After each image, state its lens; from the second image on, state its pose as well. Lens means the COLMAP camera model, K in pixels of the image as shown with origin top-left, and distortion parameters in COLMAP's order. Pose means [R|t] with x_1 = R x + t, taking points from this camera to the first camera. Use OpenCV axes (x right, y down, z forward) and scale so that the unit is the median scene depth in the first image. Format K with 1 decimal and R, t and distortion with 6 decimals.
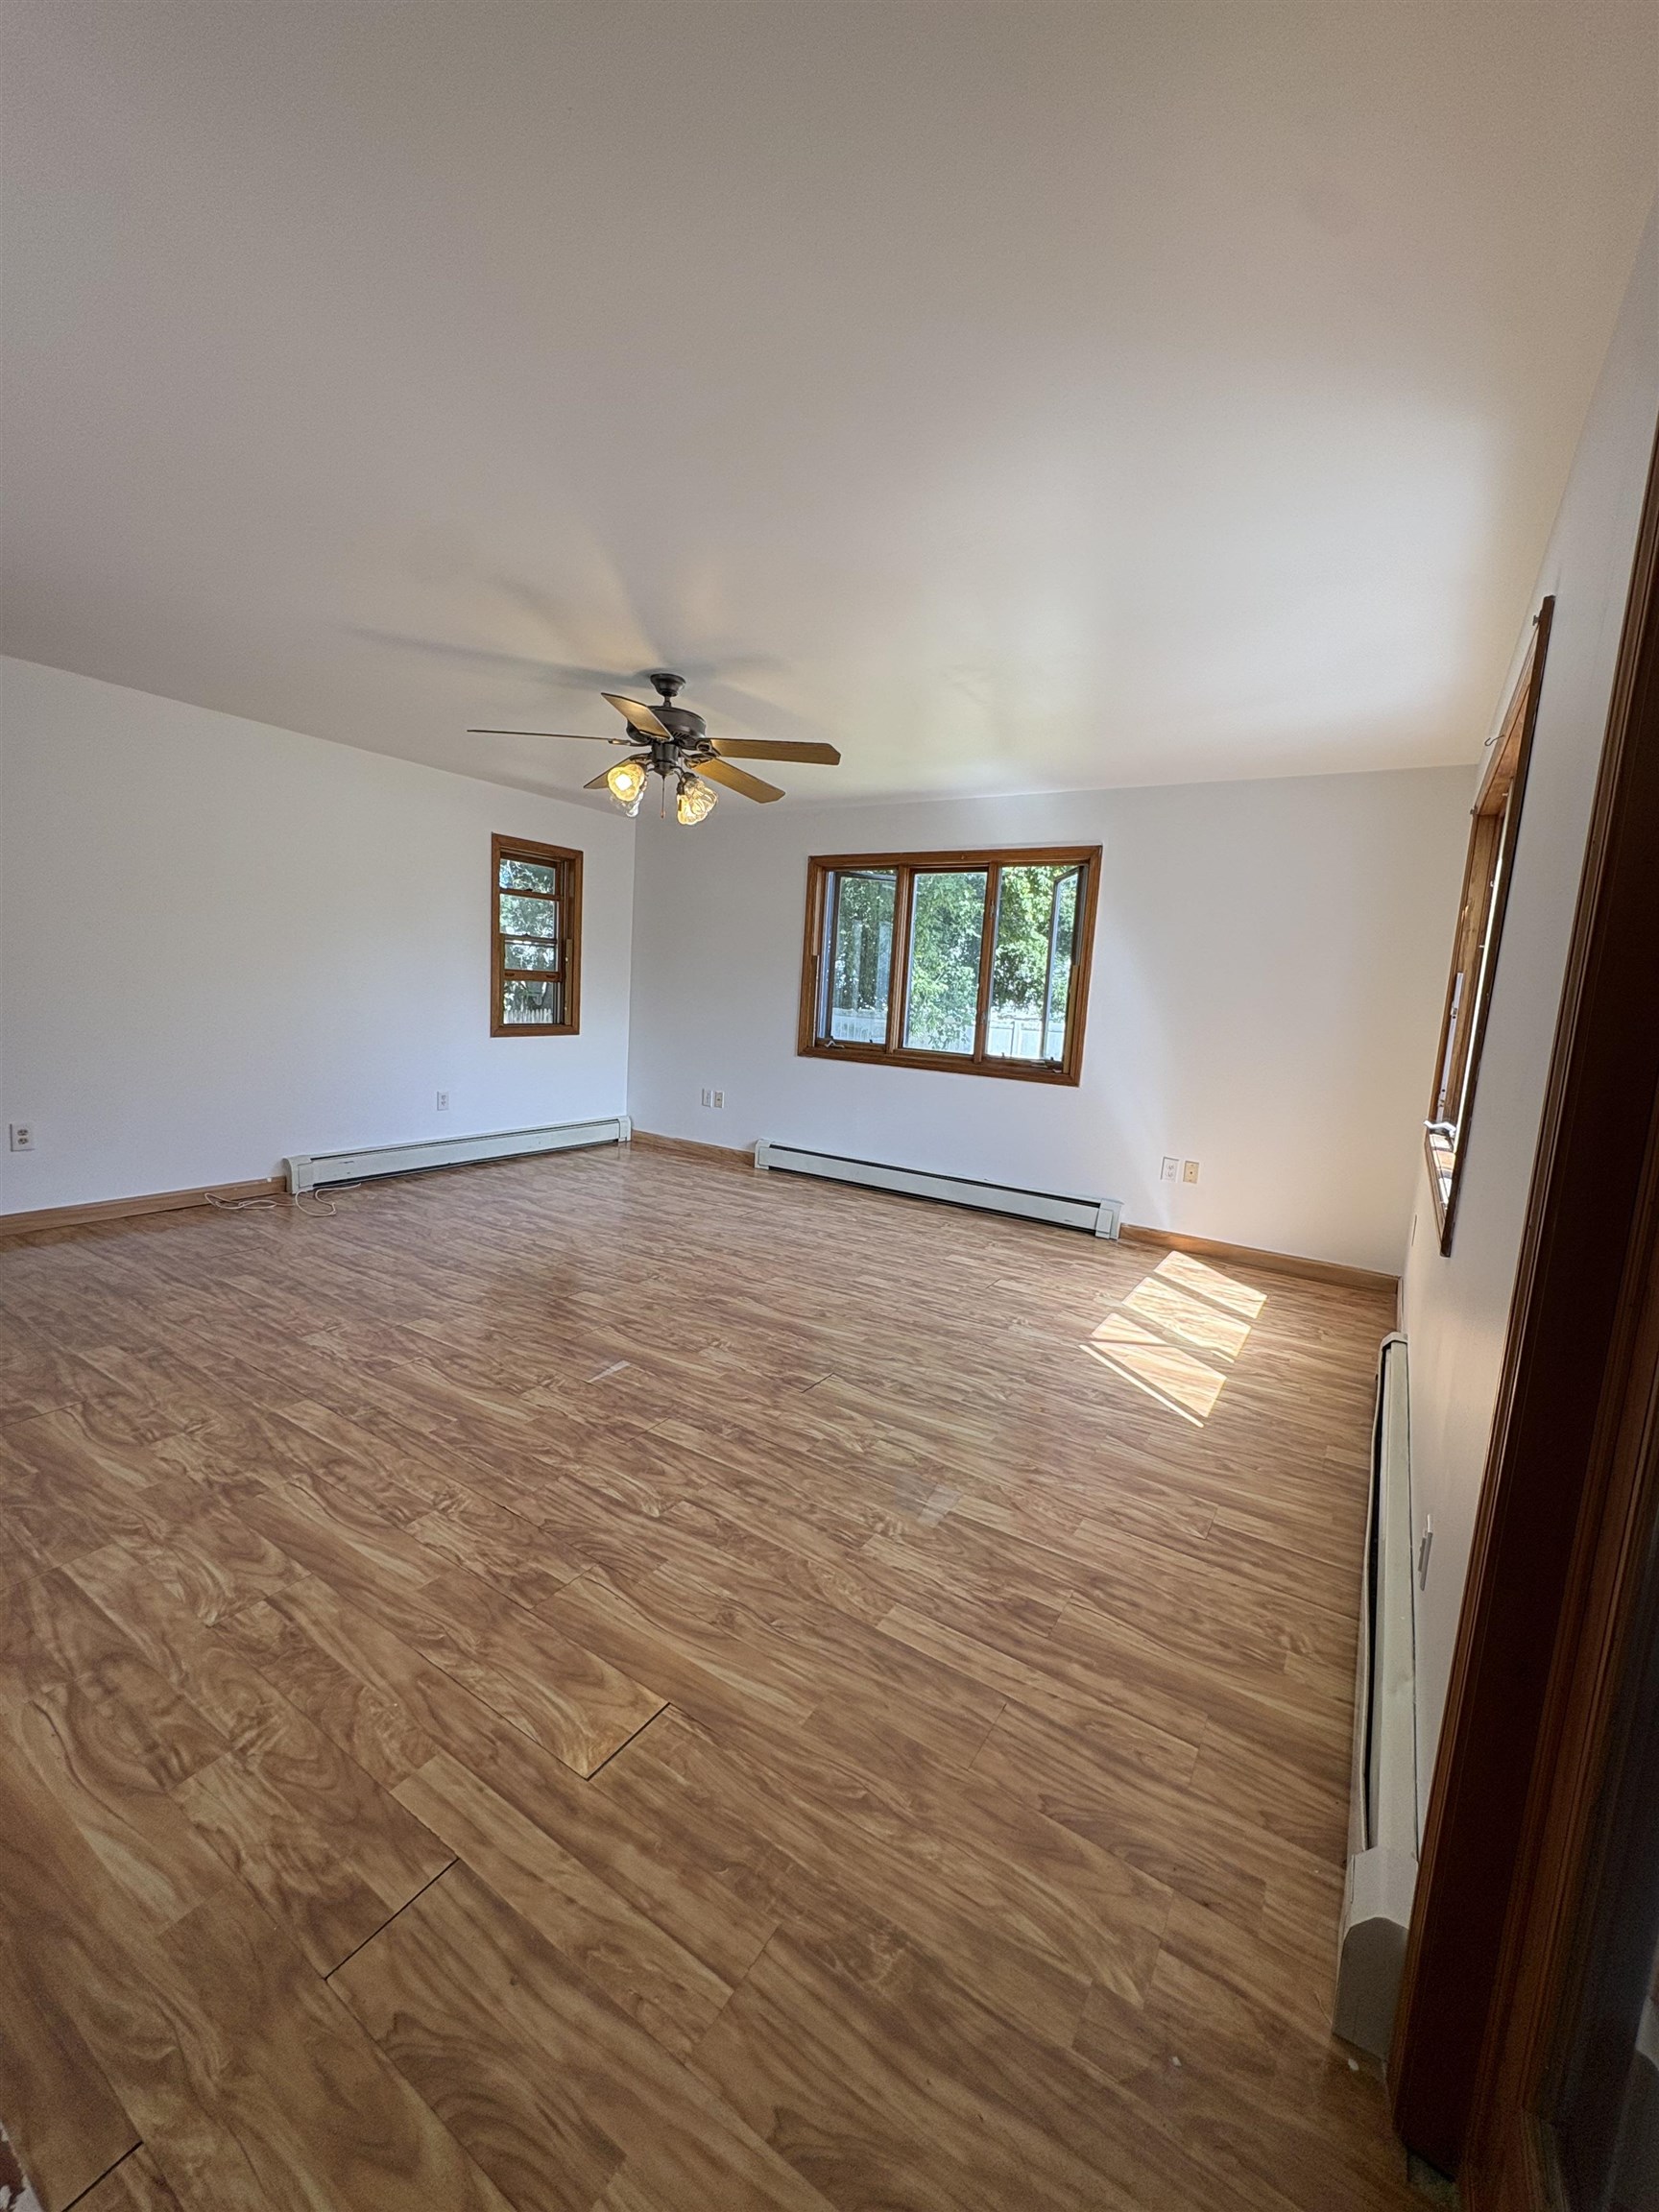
lens RADIAL K [[883.4, 0, 834.5], [0, 883.4, 1107.9], [0, 0, 1]] dist [-0.000036, -0.000675]
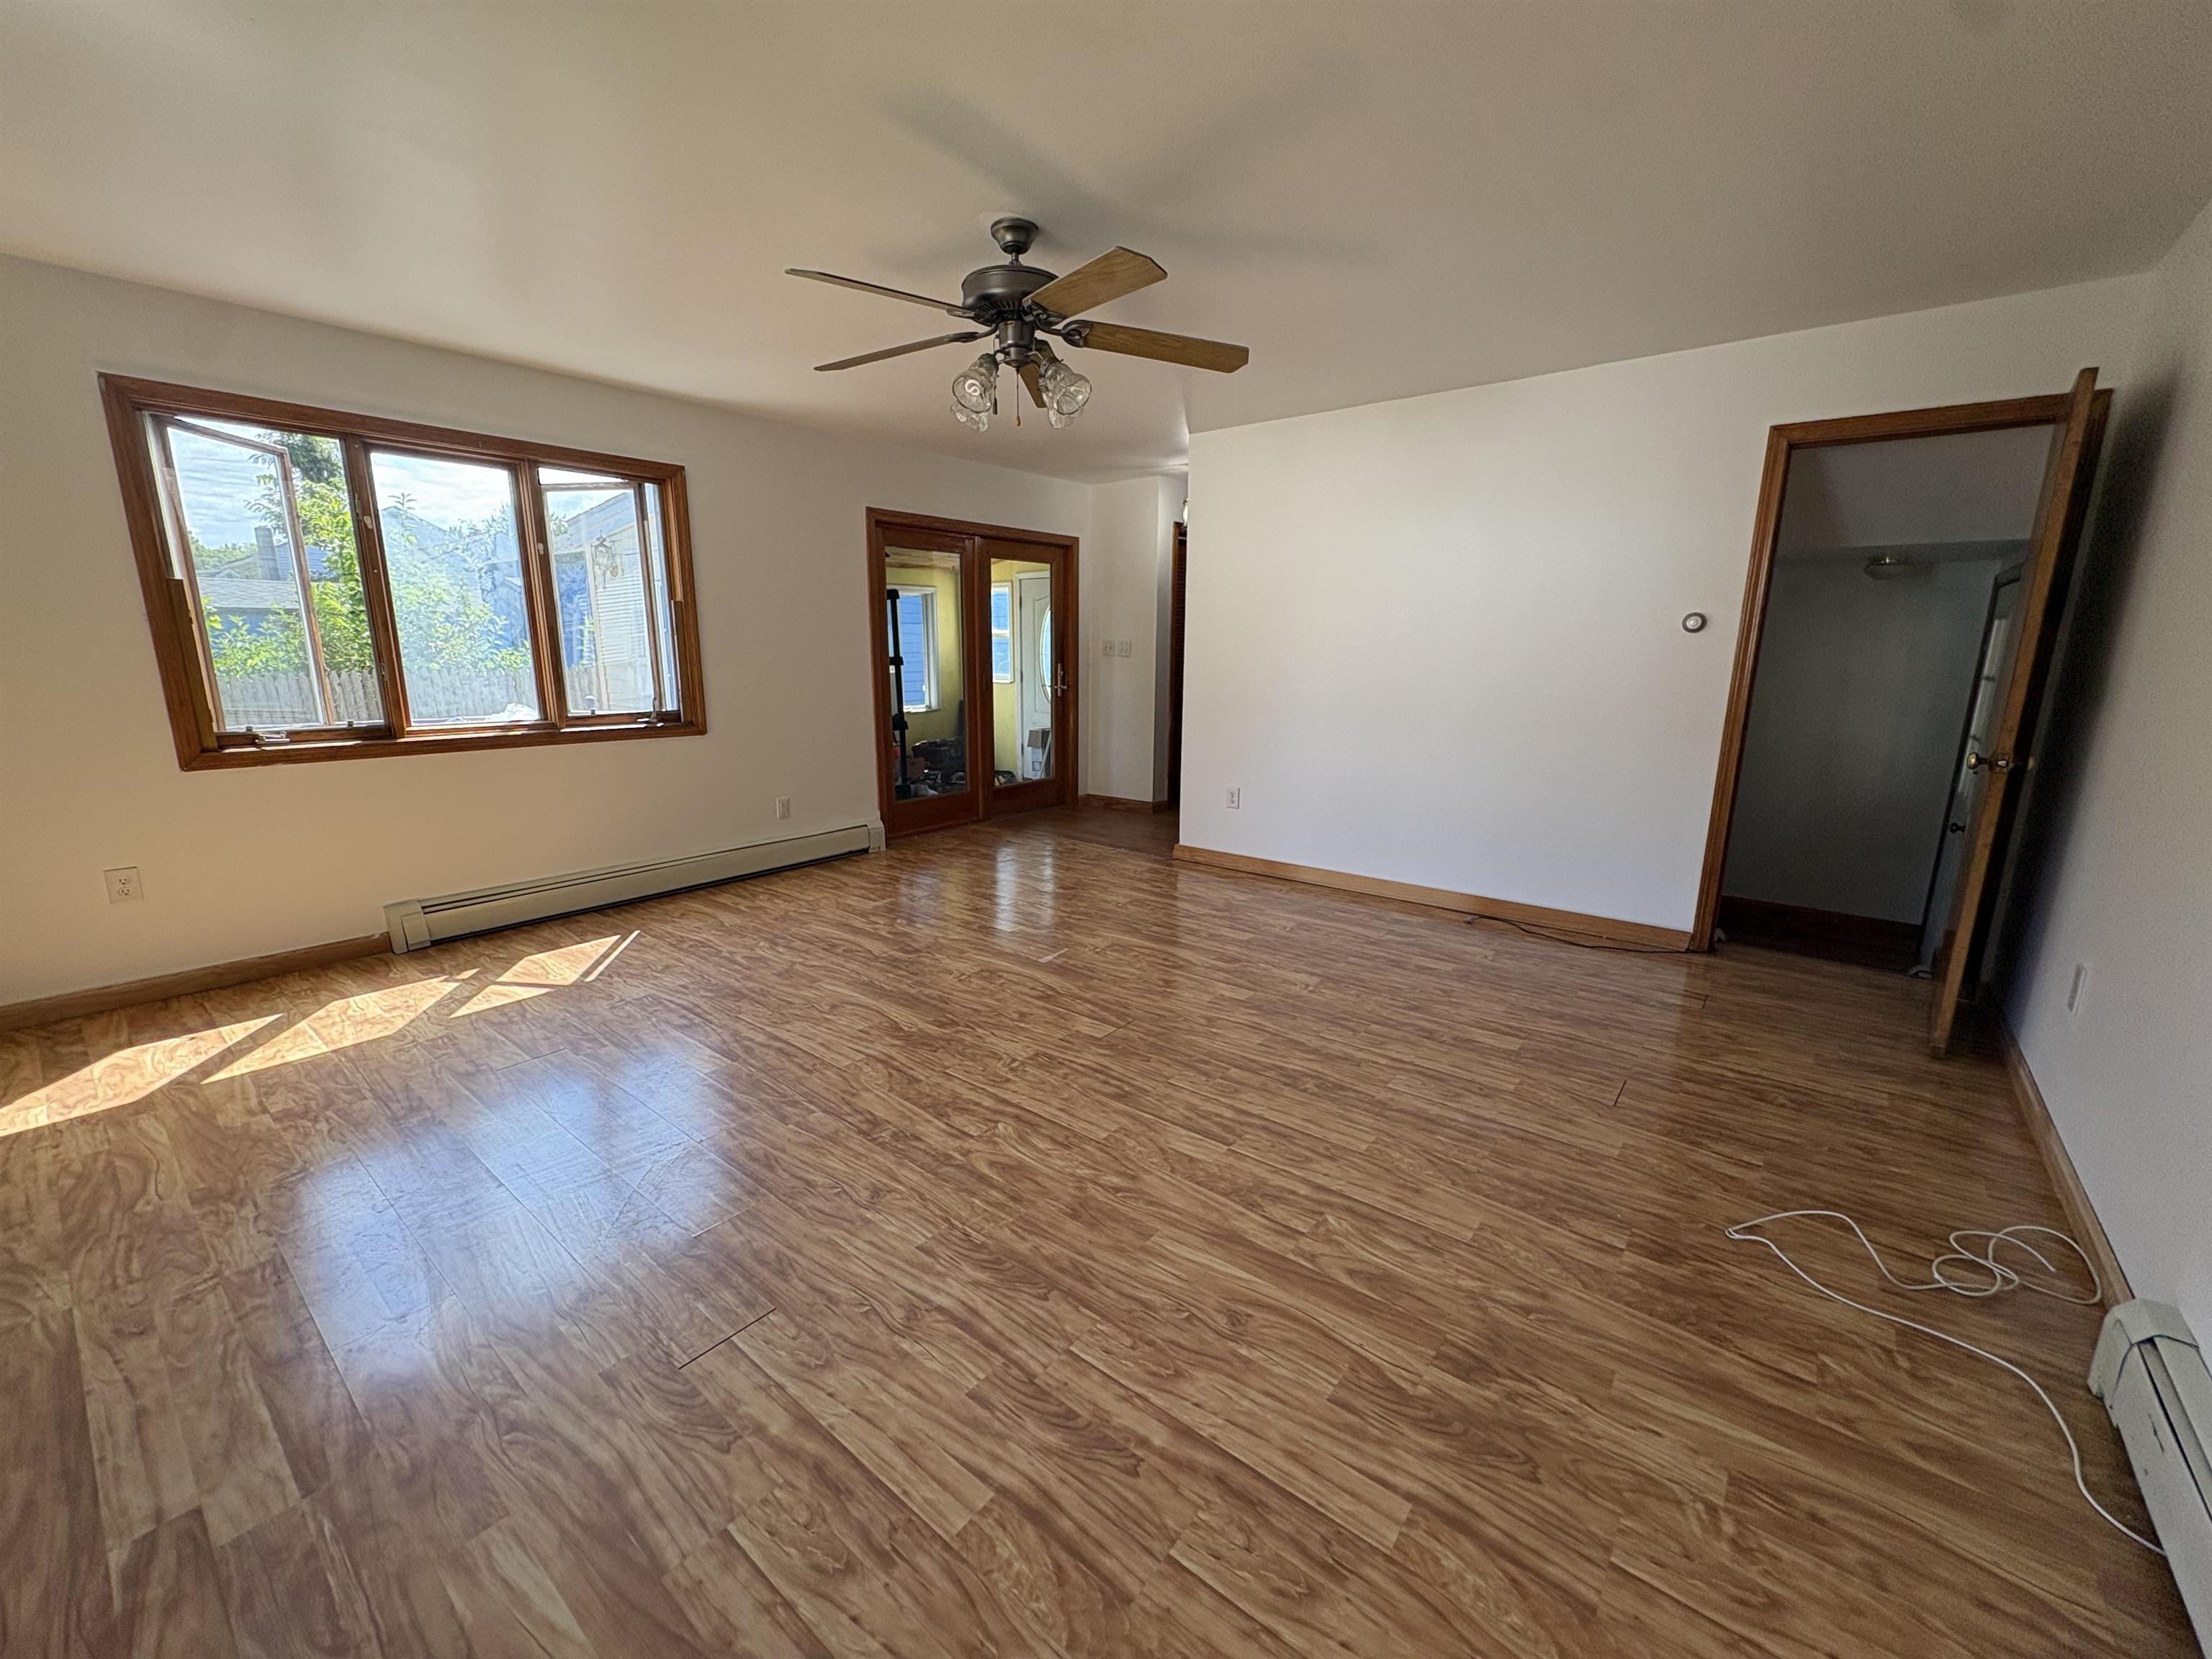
lens RADIAL K [[883.4, 0, 1109.7], [0, 883.4, 827.6], [0, 0, 1]] dist [-0.000036, -0.000675]
pose [[-0.991764, -0.087417, 0.093608, -0.382350], [-0.050530, 0.938631, 0.341201, -0.274459], [-0.117690, 0.333661, -0.935318, 1.851541]]
